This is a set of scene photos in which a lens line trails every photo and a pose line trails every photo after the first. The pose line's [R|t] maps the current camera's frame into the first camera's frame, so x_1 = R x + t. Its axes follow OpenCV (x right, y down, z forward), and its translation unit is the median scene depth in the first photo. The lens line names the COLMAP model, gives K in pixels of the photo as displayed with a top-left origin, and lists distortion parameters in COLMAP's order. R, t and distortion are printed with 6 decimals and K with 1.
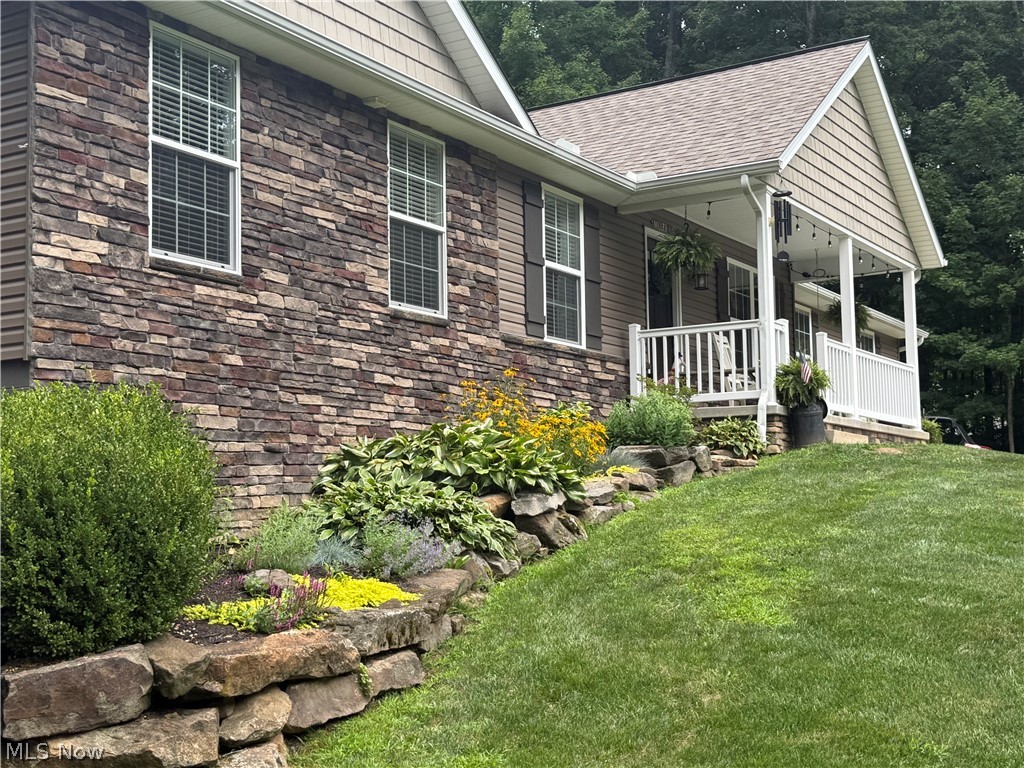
lens RADIAL K [[1337.3, 0, 506.3], [0, 1337.3, 411.9], [0, 0, 1]] dist [0.063968, 0.000000]
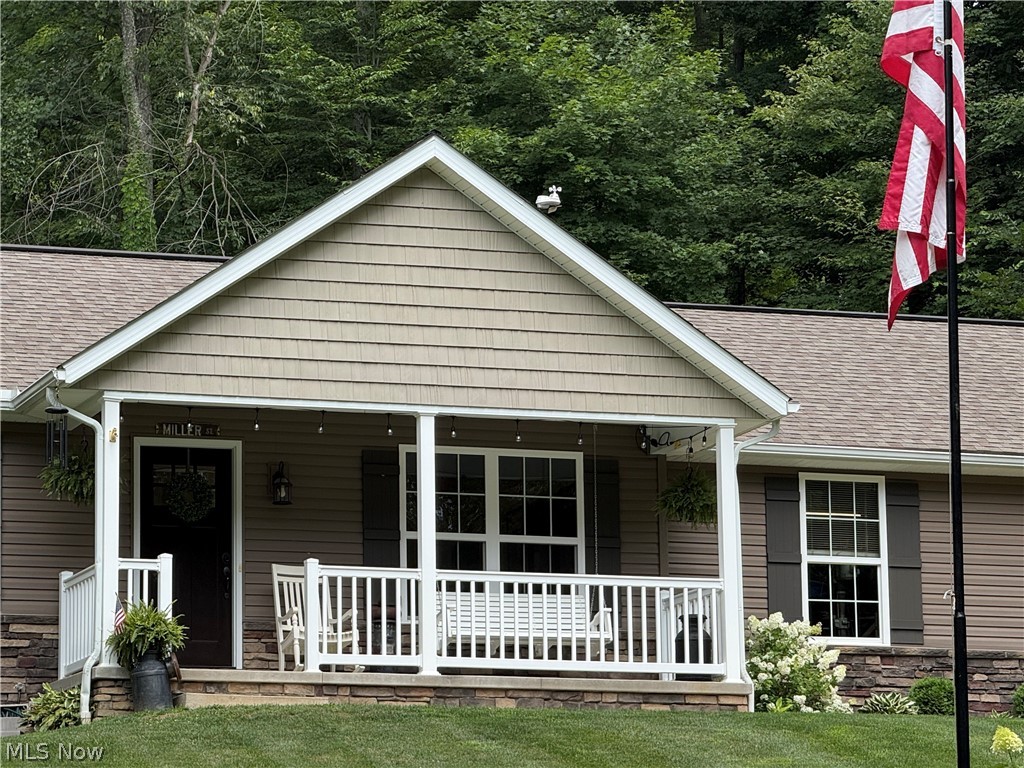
lens RADIAL K [[4255.2, 0, 496.5], [0, 4255.2, 334.4], [0, 0, 1]] dist [0.209521, 0.000000]
pose [[0.776770, -0.109661, -0.620164, 2.905417], [0.050699, 0.992416, -0.111983, 0.139016], [0.627741, 0.055543, 0.776438, -1.229294]]
